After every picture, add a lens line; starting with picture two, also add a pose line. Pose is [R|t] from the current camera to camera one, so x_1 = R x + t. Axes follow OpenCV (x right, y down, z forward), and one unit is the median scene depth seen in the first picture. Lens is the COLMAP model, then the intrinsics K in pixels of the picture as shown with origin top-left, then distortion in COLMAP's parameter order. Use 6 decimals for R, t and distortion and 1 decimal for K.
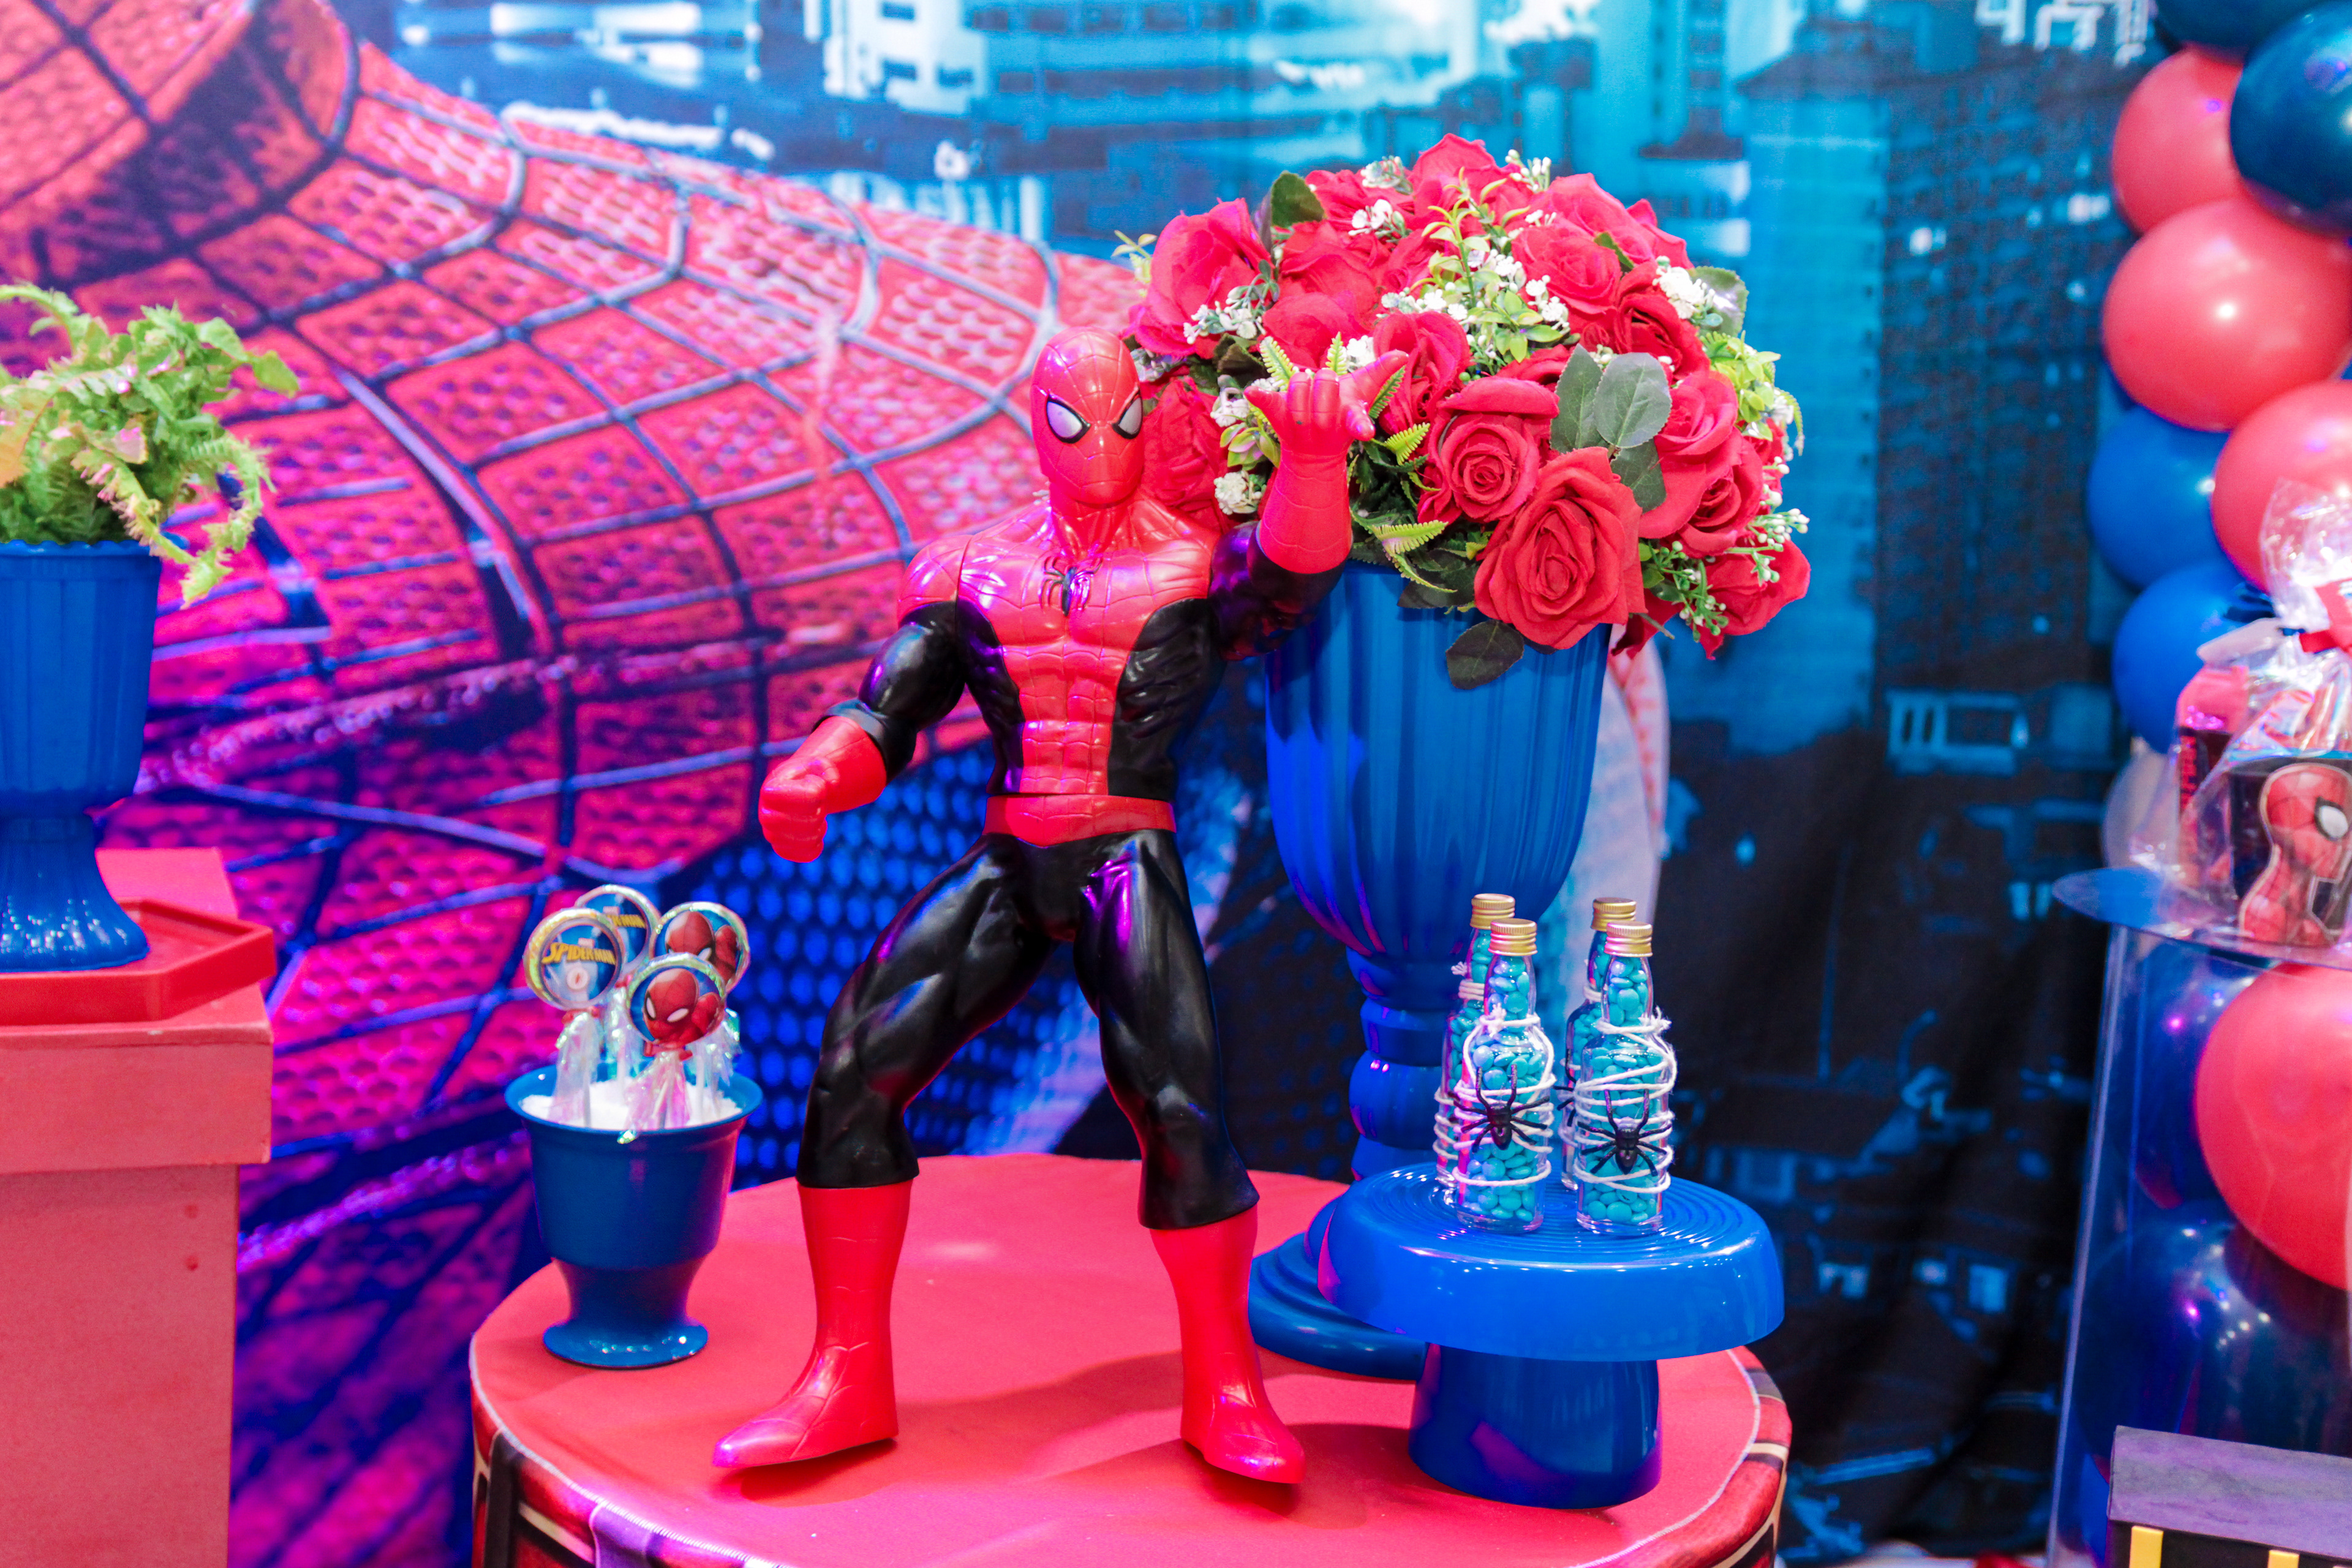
lens RADIAL K [[3039.9, 0, 1162.4], [0, 3039.9, 734.3], [0, 0, 1]] dist [0.020000, 0.440355]
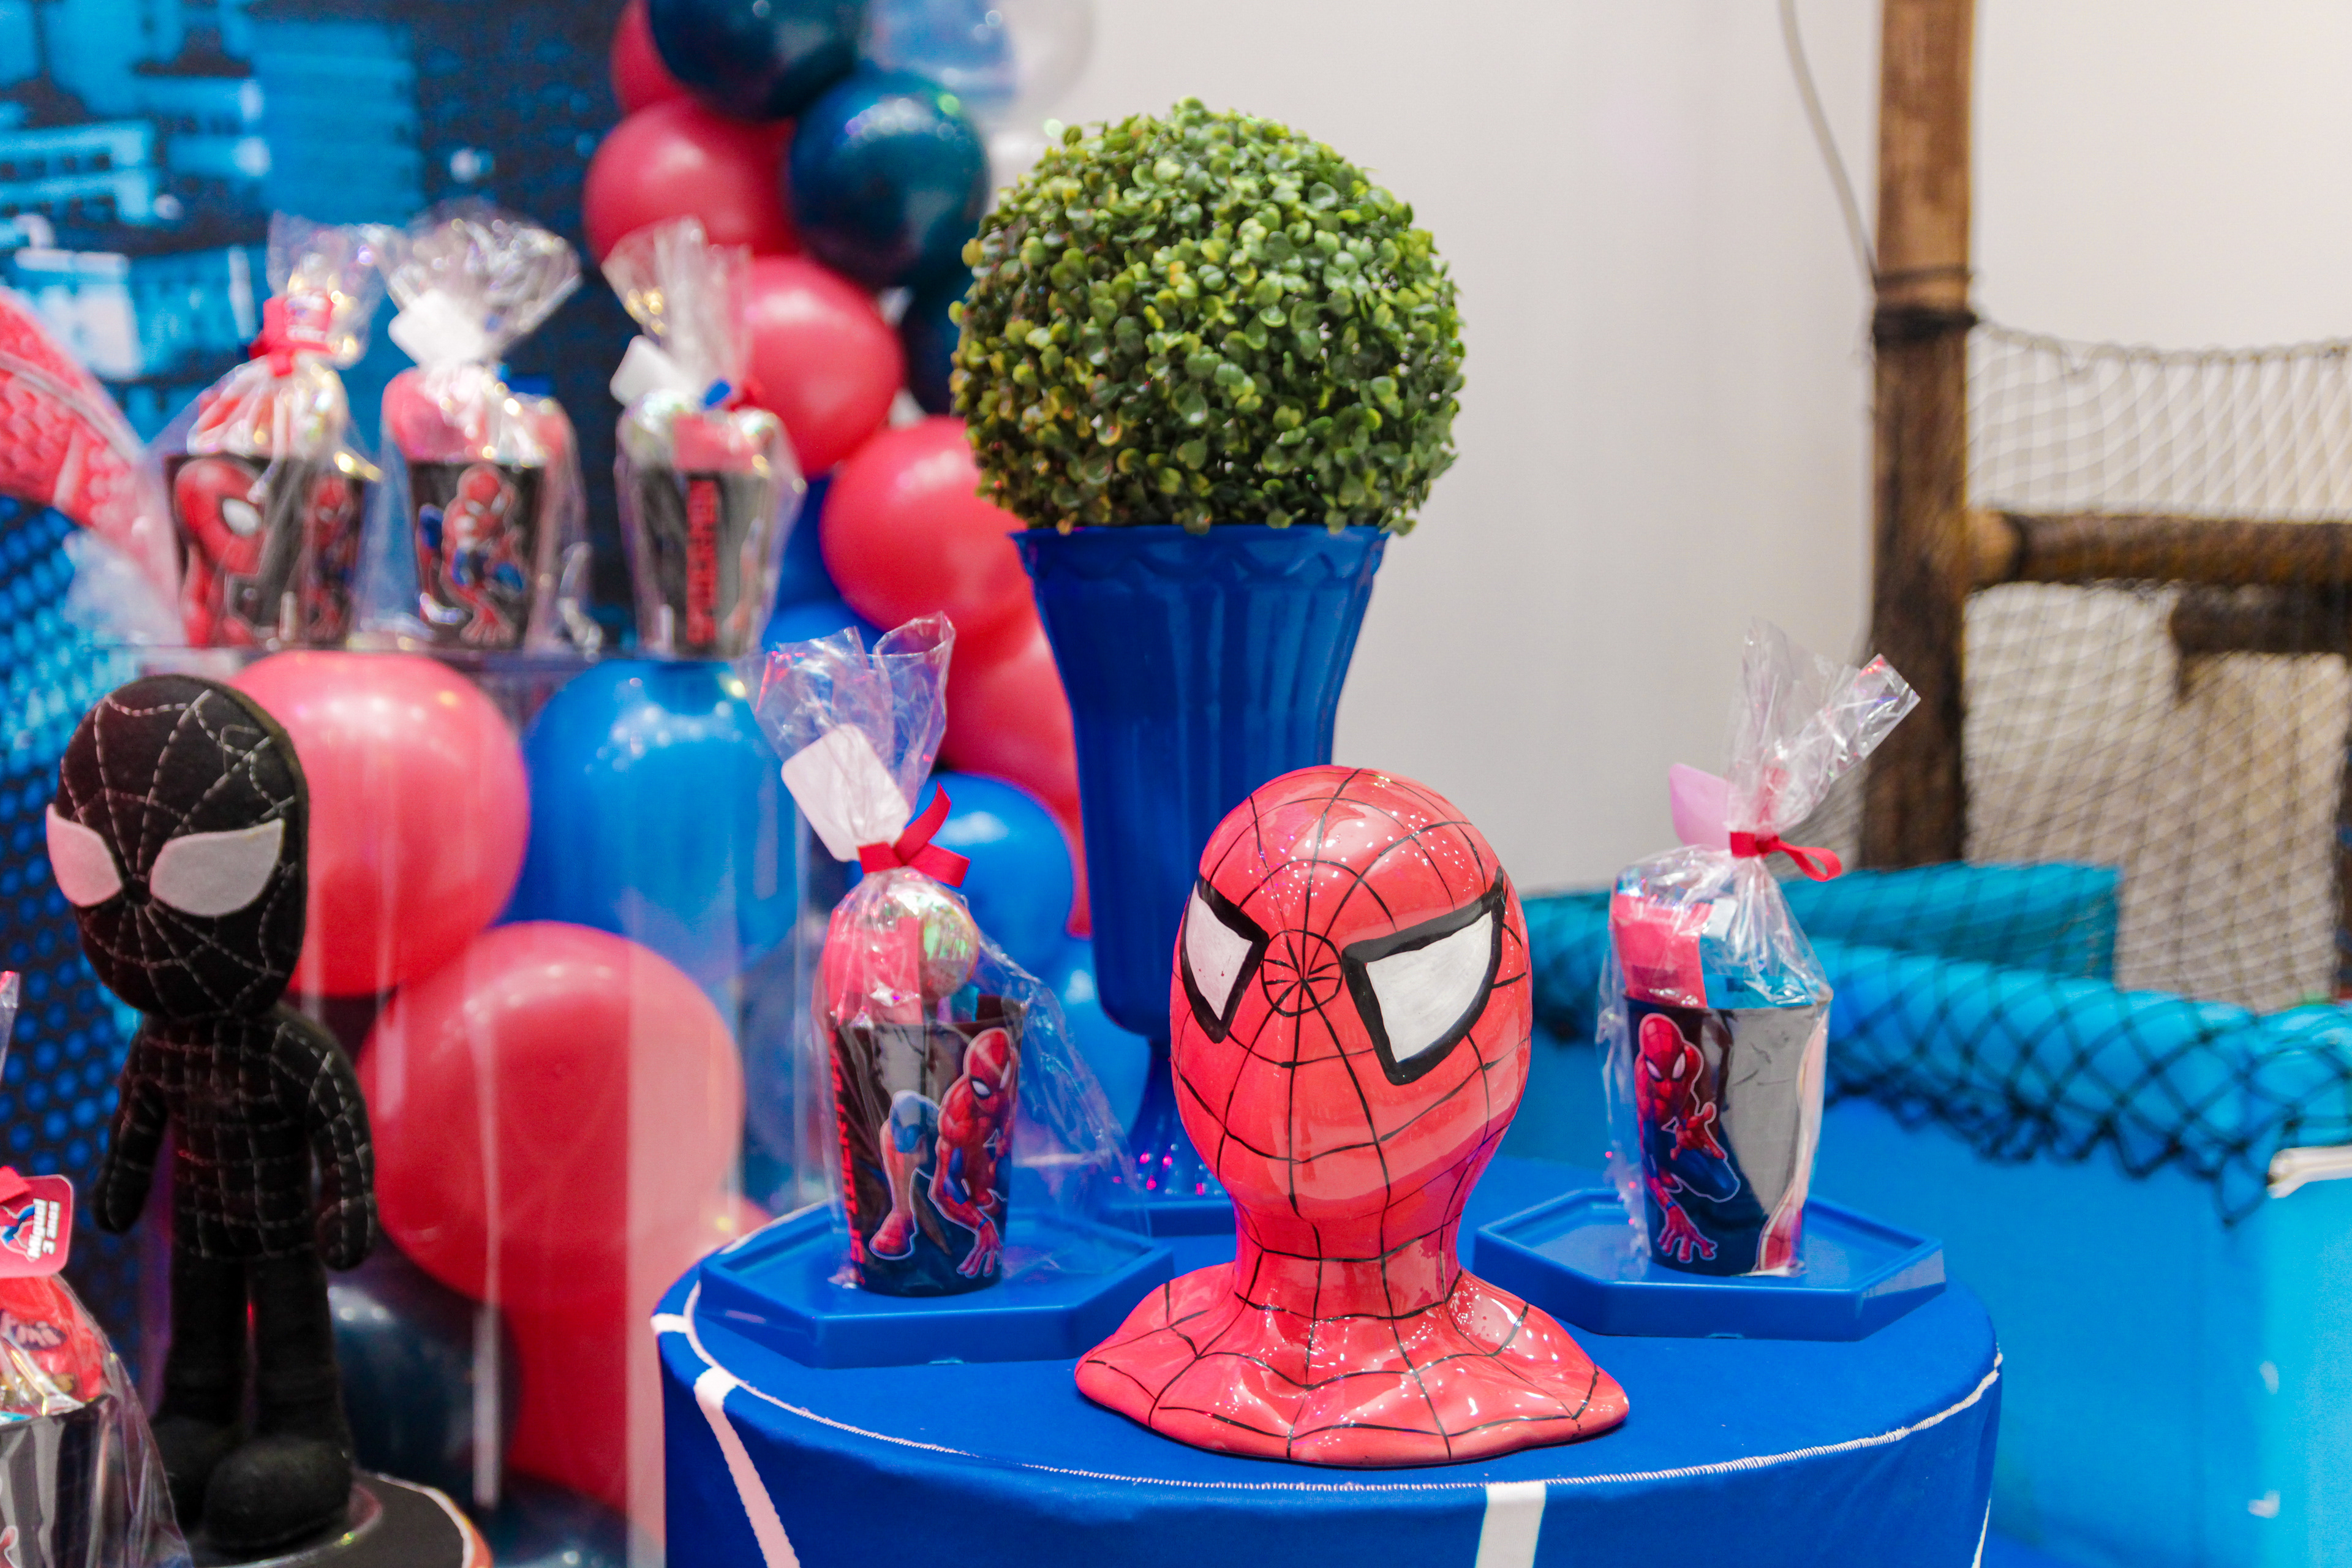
lens RADIAL K [[2845.0, 0, 1175.8], [0, 2845.0, 744.2], [0, 0, 1]] dist [0.024523, 0.022987]
pose [[0.983141, -0.063894, 0.171322, 0.350208], [0.074944, 0.995451, -0.058825, 0.122788], [-0.166784, 0.070673, 0.983457, 0.034489]]
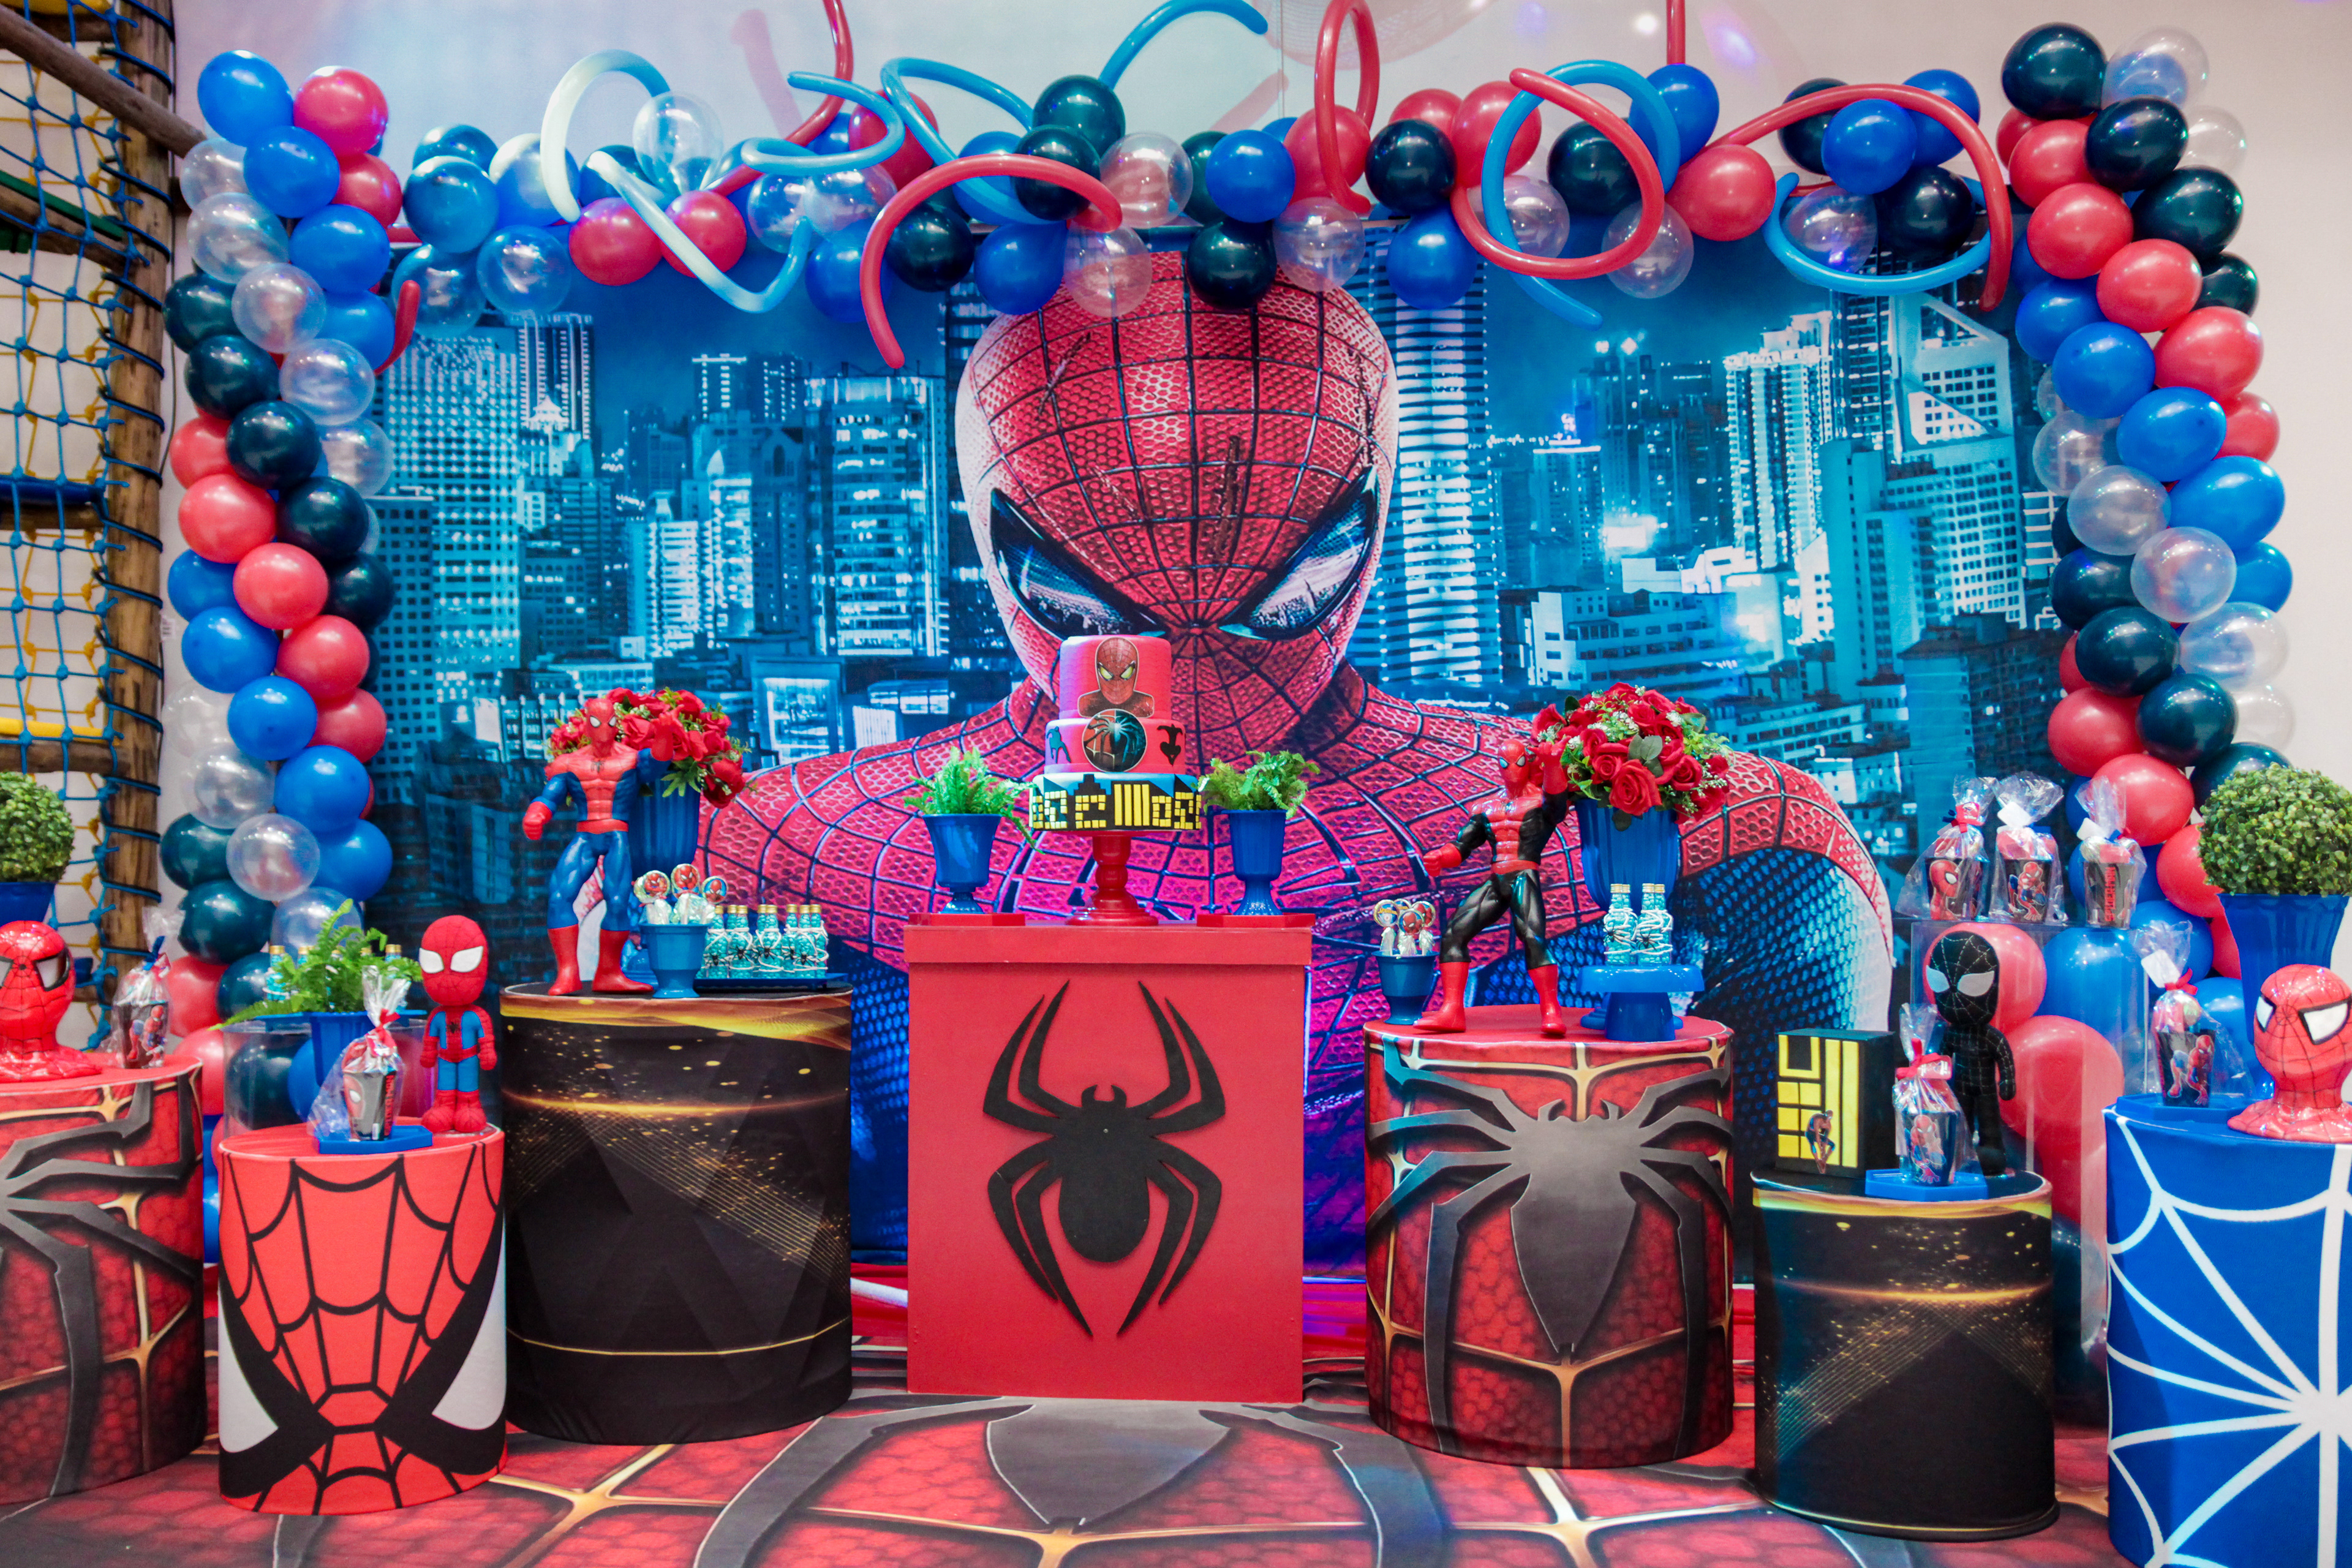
lens RADIAL K [[1983.5, 0, 1127.9], [0, 1983.5, 787.2], [0, 0, 1]] dist [-0.135318, 0.182462]
pose [[0.904424, -0.063454, -0.421890, 0.315834], [-0.008767, 0.985904, -0.167079, 0.186948], [0.426545, 0.154809, 0.891119, -0.755560]]
